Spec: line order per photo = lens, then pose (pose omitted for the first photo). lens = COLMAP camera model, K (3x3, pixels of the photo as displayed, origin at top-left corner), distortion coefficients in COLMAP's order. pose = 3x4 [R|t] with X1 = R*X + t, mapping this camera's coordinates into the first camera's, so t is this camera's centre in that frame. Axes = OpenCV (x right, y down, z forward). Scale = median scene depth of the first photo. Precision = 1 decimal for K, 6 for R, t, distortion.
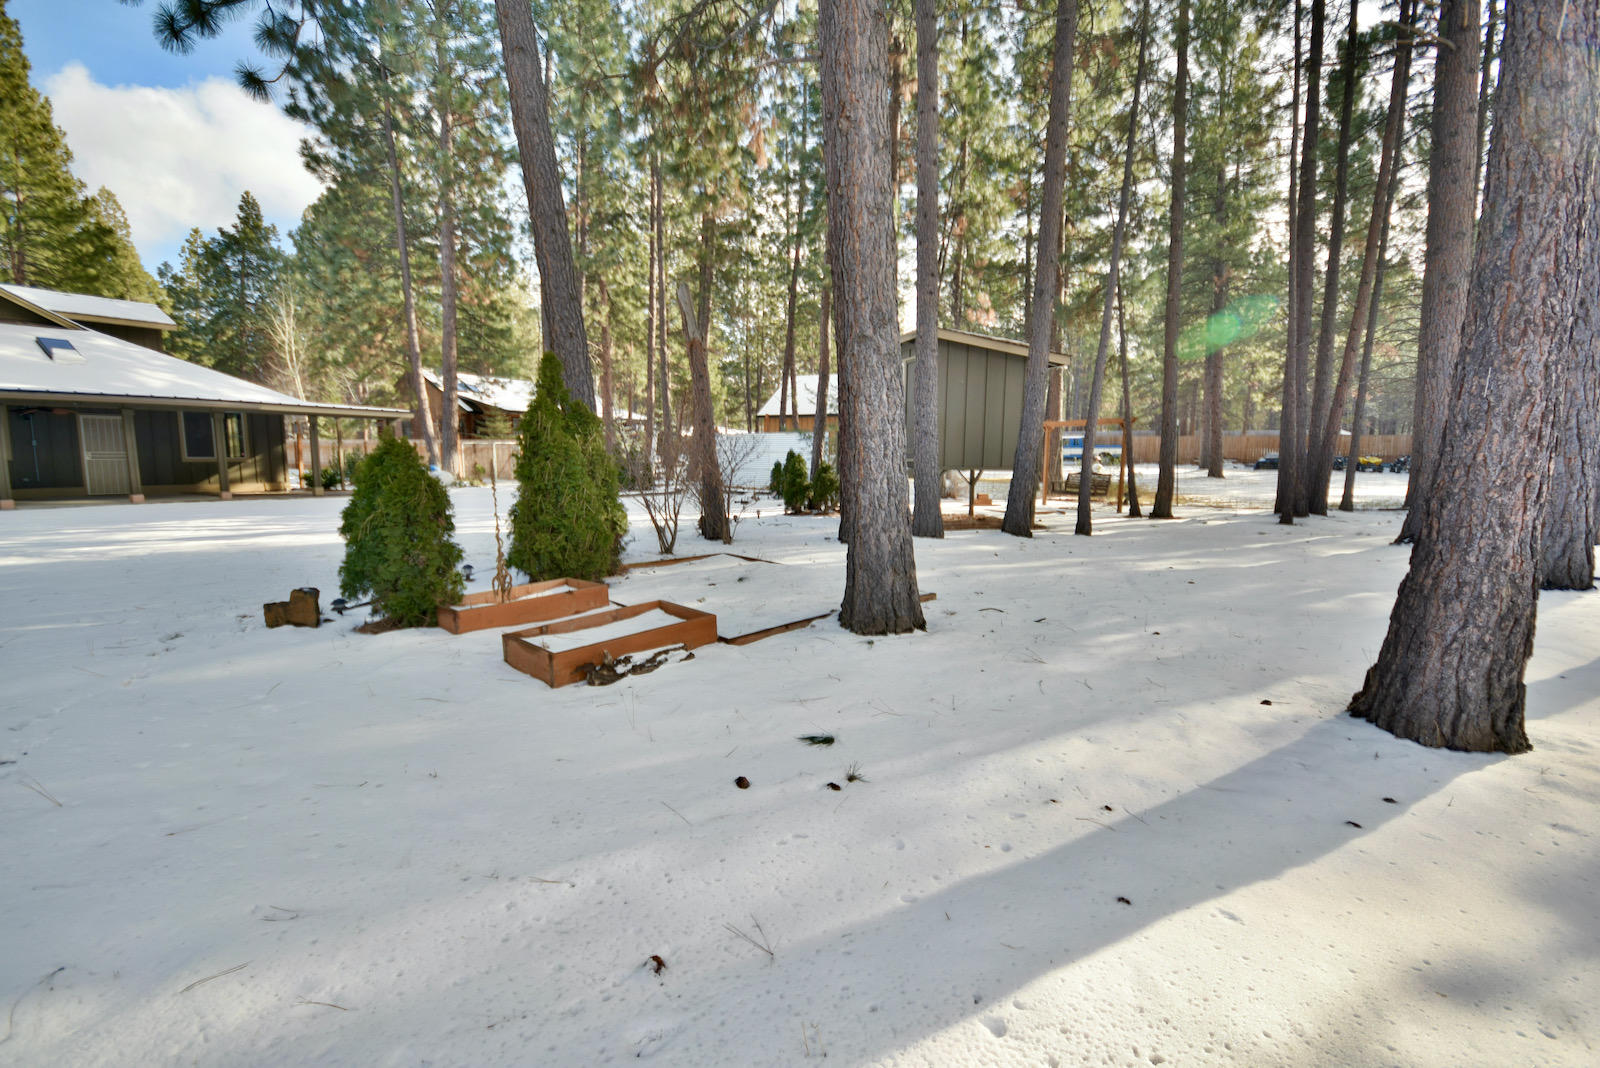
lens RADIAL K [[706.9, 0, 795.2], [0, 706.9, 554.4], [0, 0, 1]] dist [-0.002479, -0.000547]
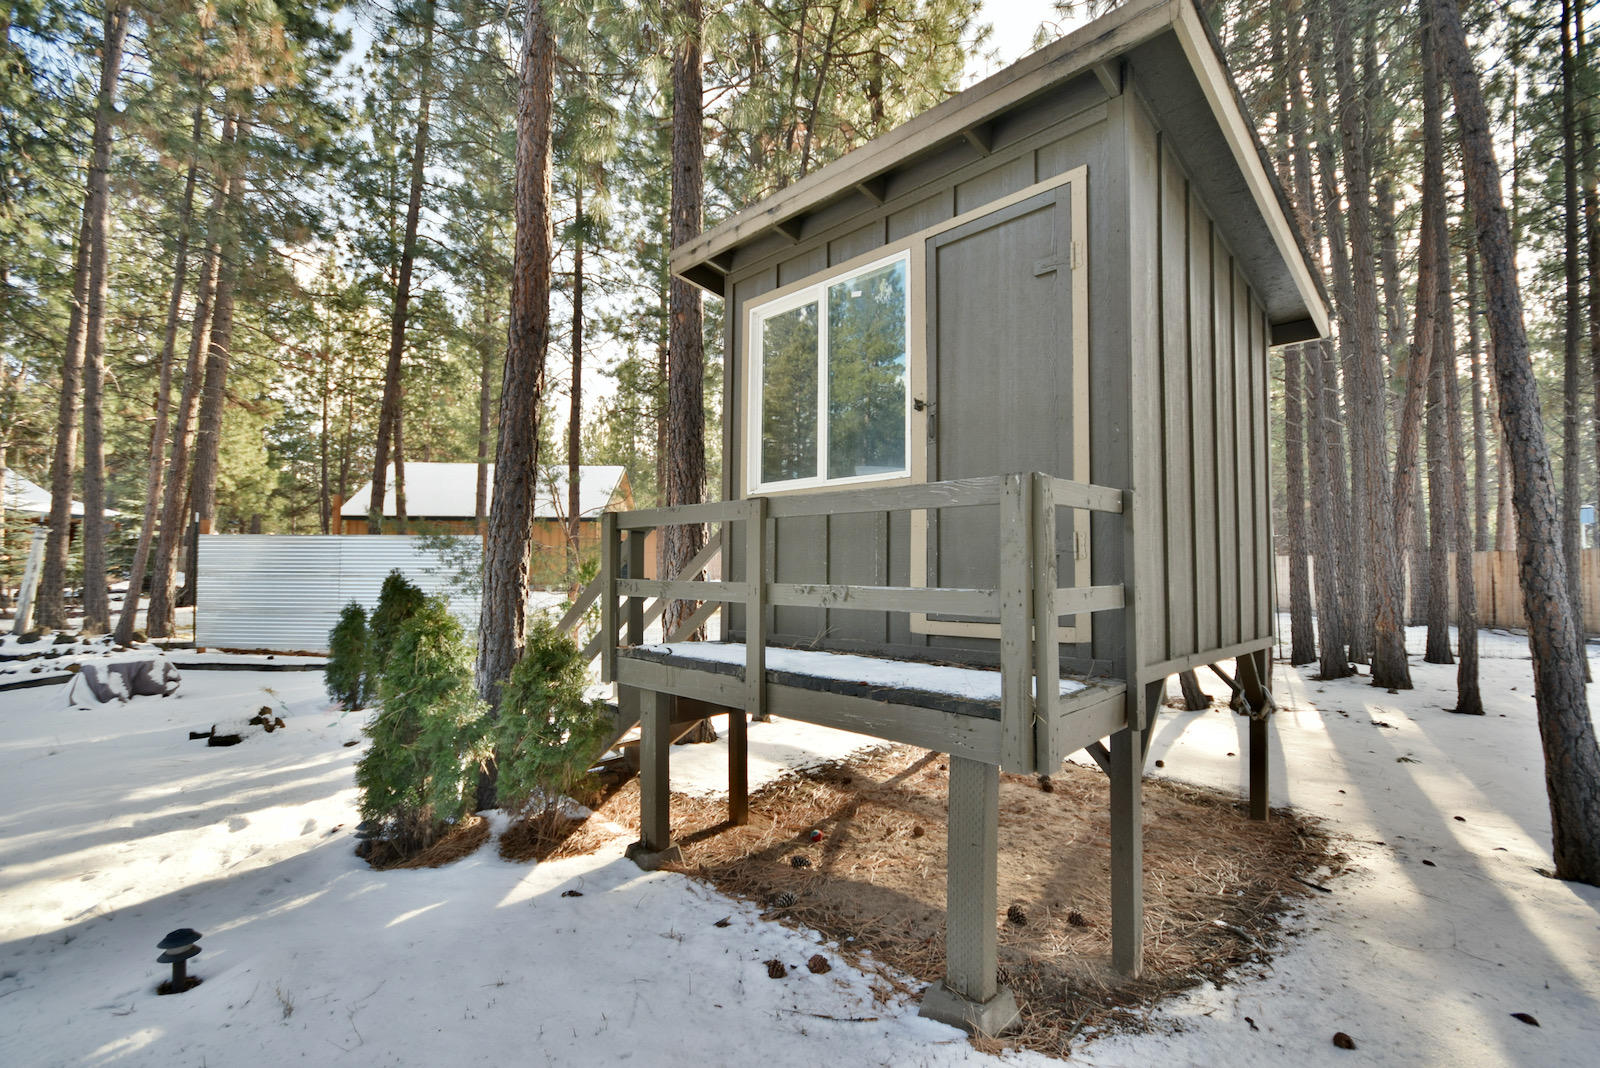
lens RADIAL K [[706.9, 0, 795.2], [0, 706.9, 554.4], [0, 0, 1]] dist [-0.002479, -0.000547]
pose [[0.872790, 0.004142, 0.488078, -0.001389], [0.074762, 0.987030, -0.142068, -0.043066], [-0.482336, 0.160485, 0.861160, 0.276554]]
